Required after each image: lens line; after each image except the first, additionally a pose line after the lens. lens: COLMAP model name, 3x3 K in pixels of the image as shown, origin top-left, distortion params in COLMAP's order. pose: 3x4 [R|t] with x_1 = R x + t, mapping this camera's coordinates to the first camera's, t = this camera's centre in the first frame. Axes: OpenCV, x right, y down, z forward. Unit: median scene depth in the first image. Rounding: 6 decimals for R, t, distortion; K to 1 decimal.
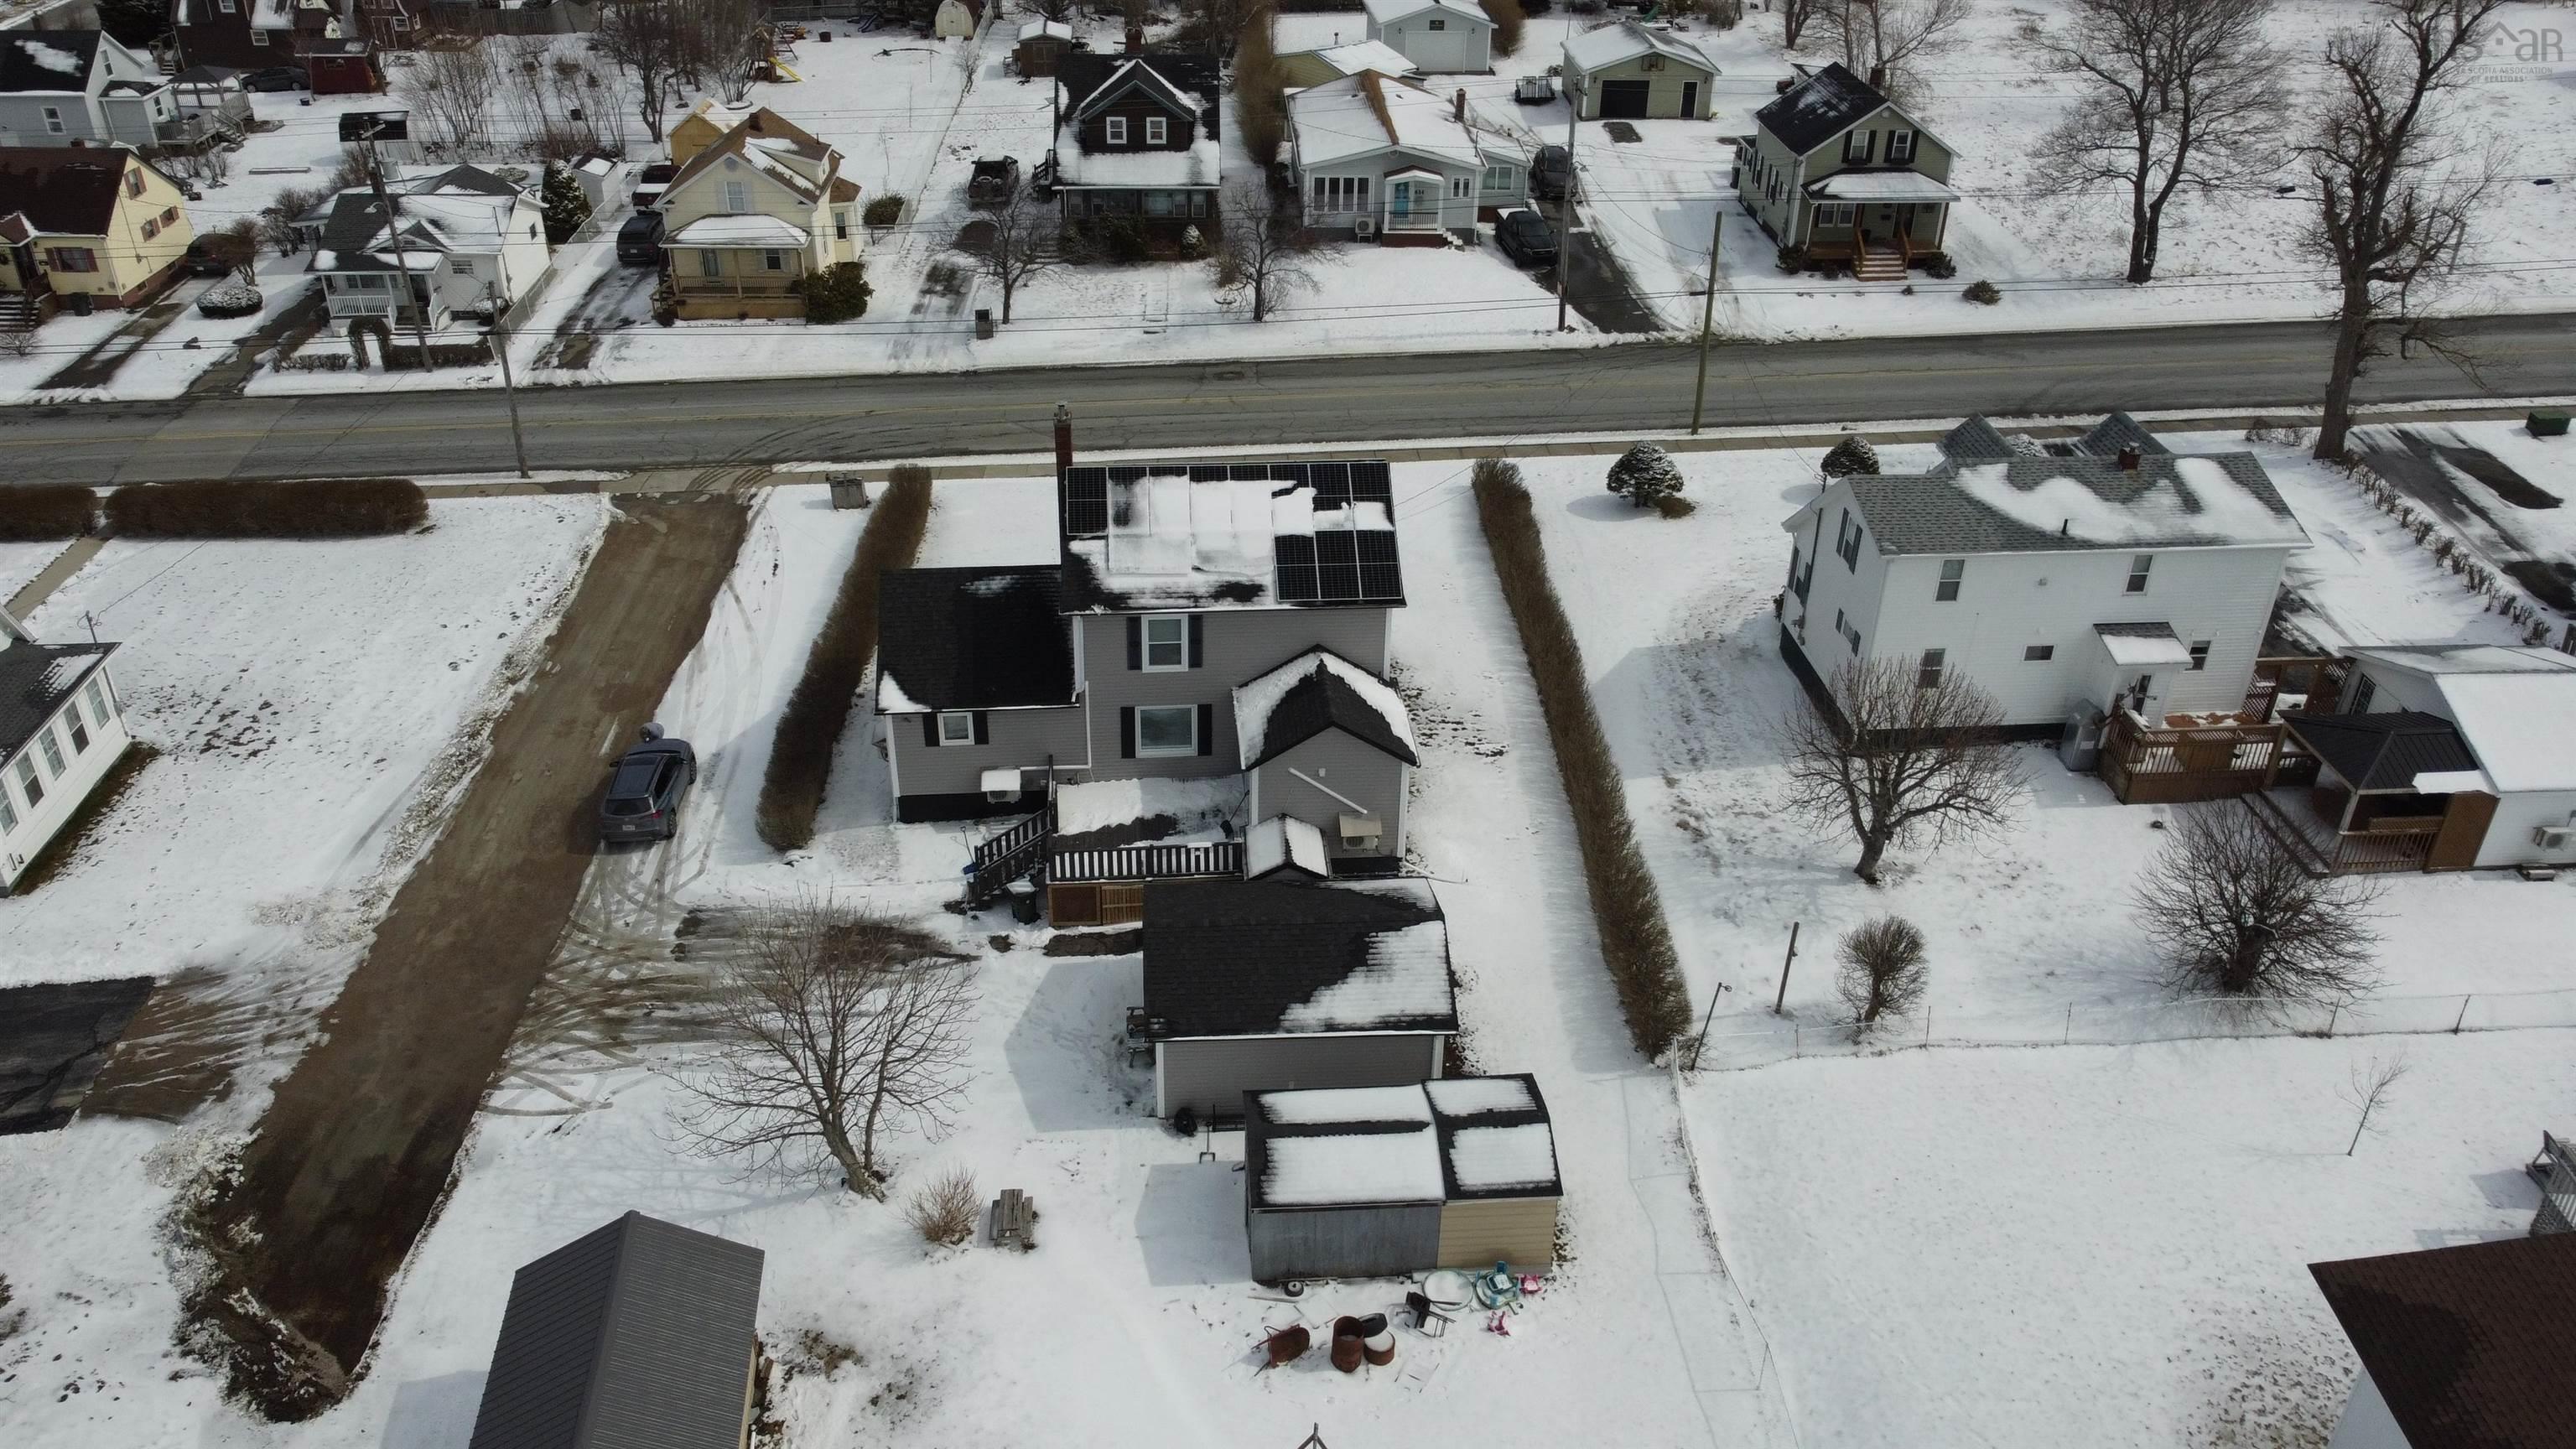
lens RADIAL K [[1948.7, 0, 1288.0], [0, 1948.7, 724.5], [0, 0, 1]] dist [-0.002783, 0.002891]
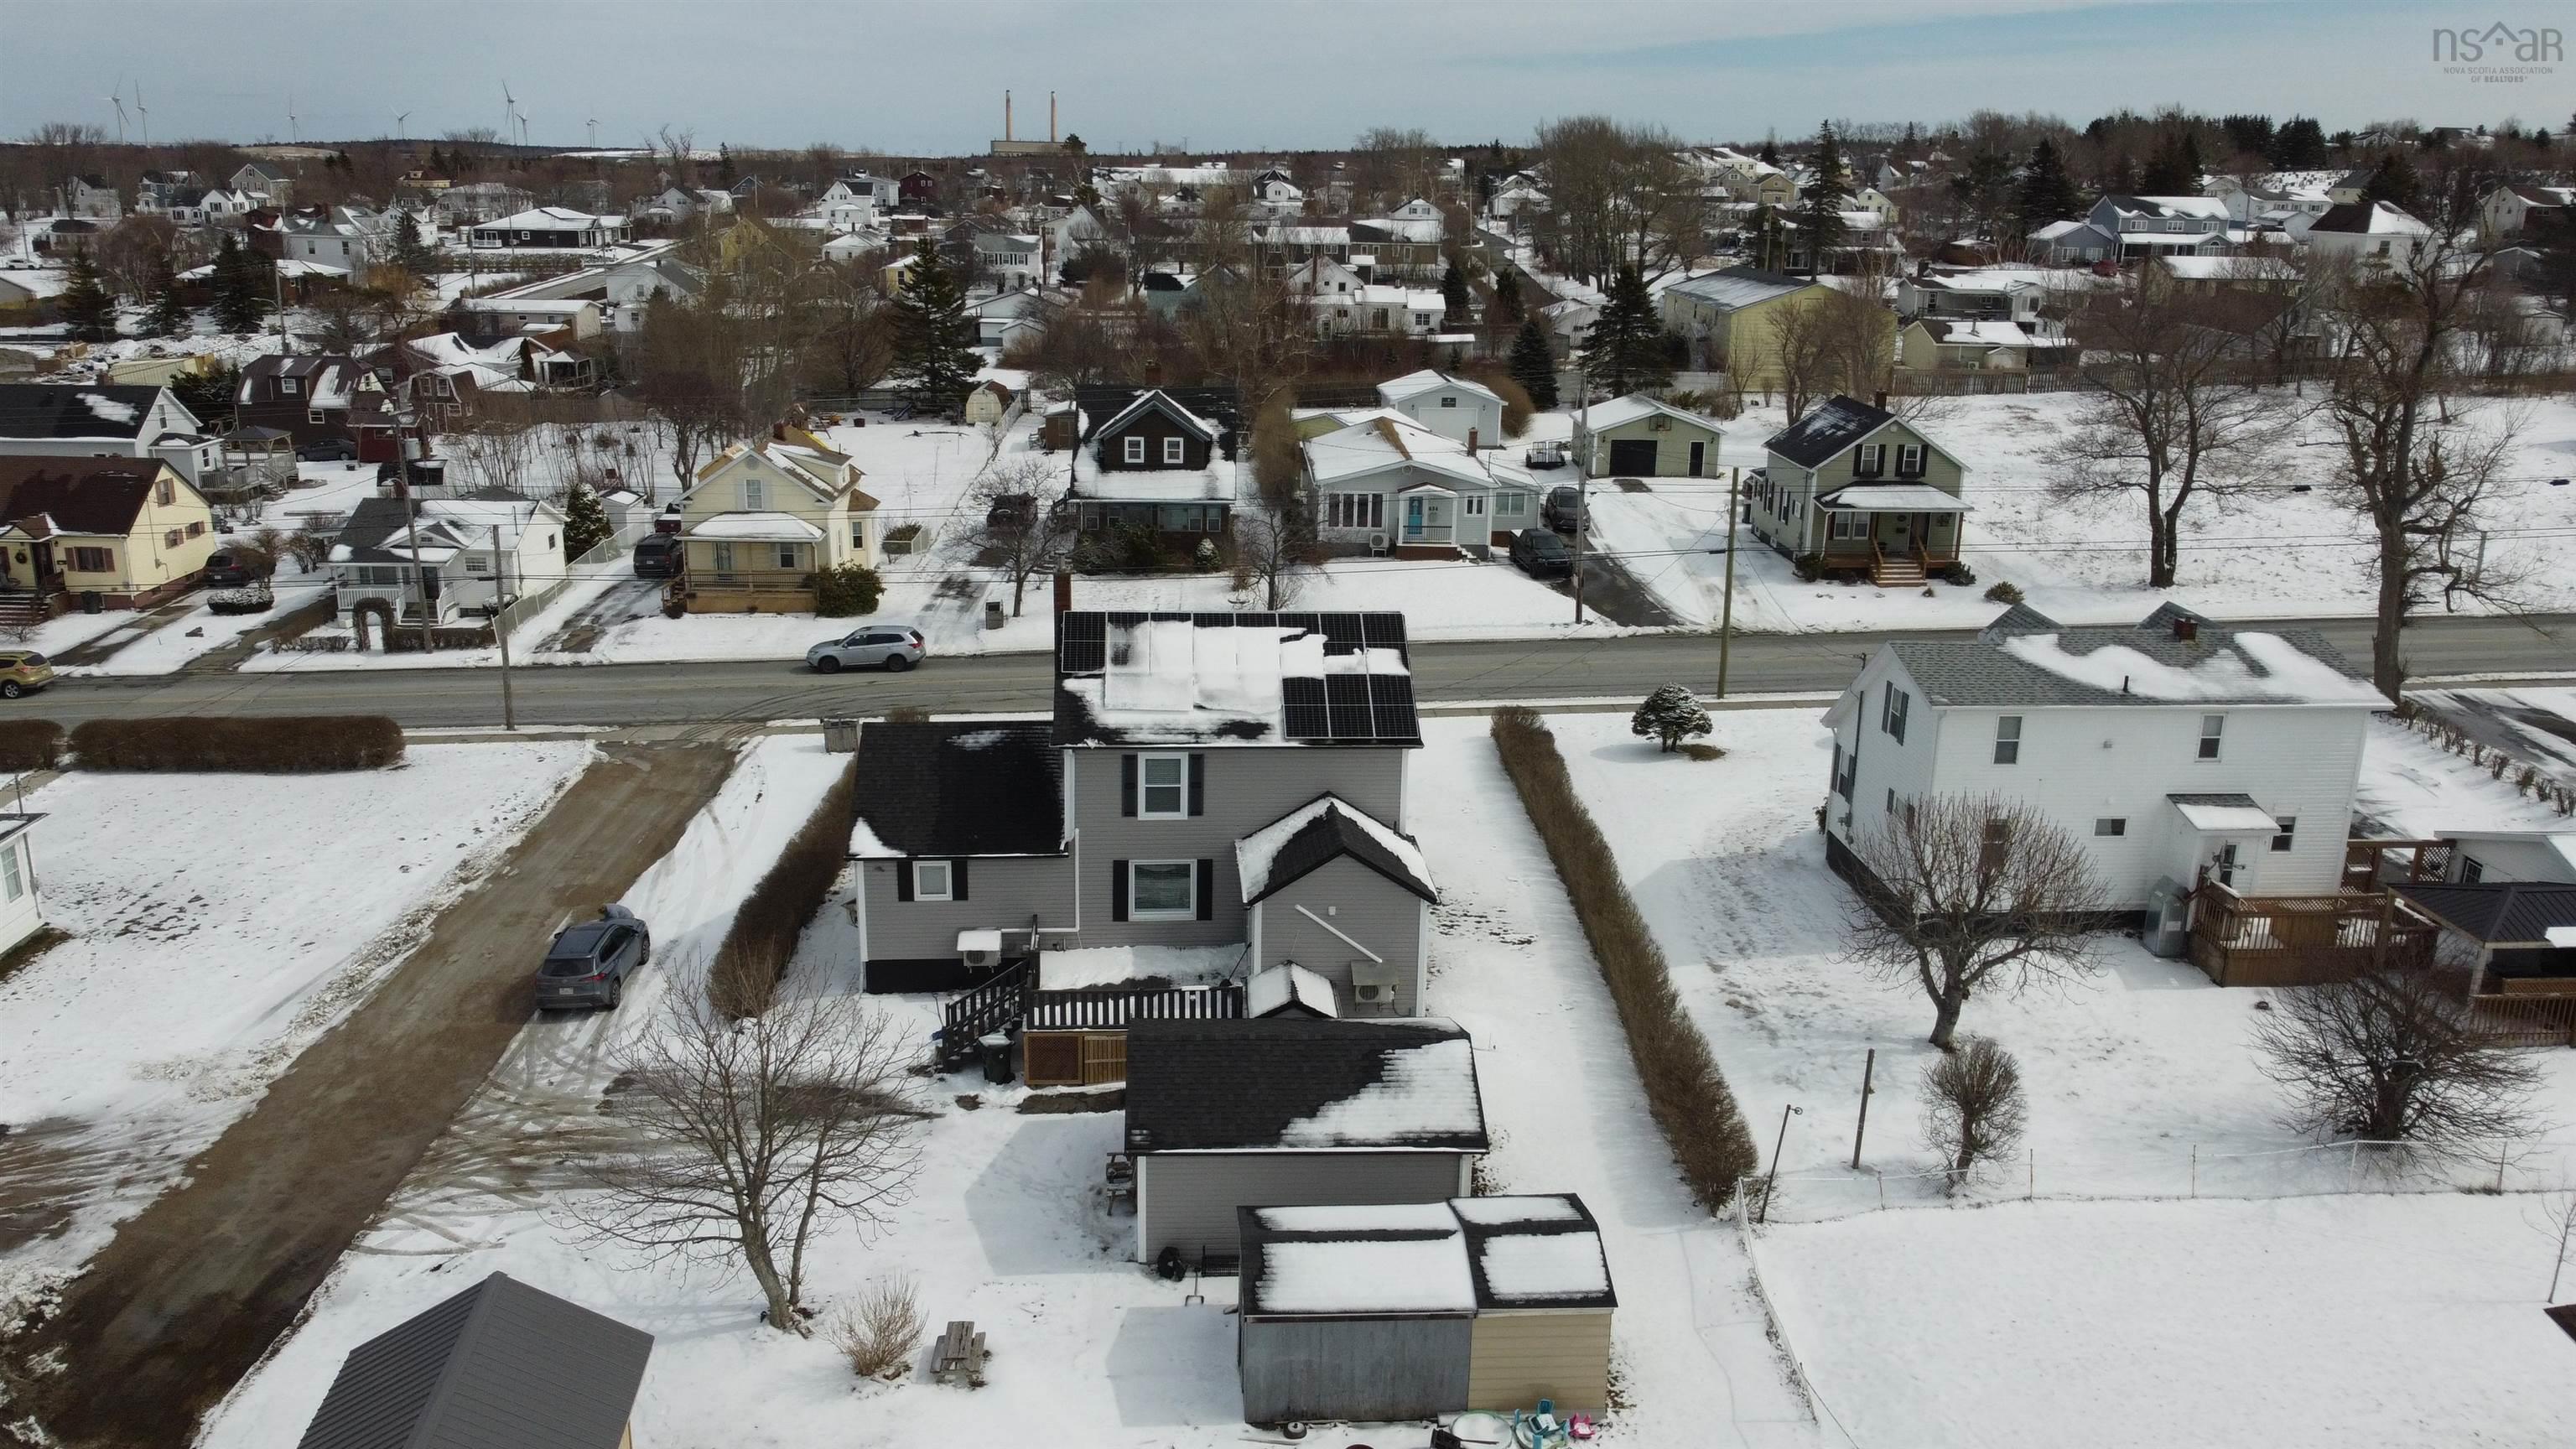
lens RADIAL K [[1948.7, 0, 1288.0], [0, 1948.7, 724.5], [0, 0, 1]] dist [-0.002783, 0.002891]
pose [[0.999935, 0.006015, -0.009643, 0.004749], [-0.008238, 0.968143, -0.250264, 0.153368], [0.007831, 0.250327, 0.968130, 0.093531]]
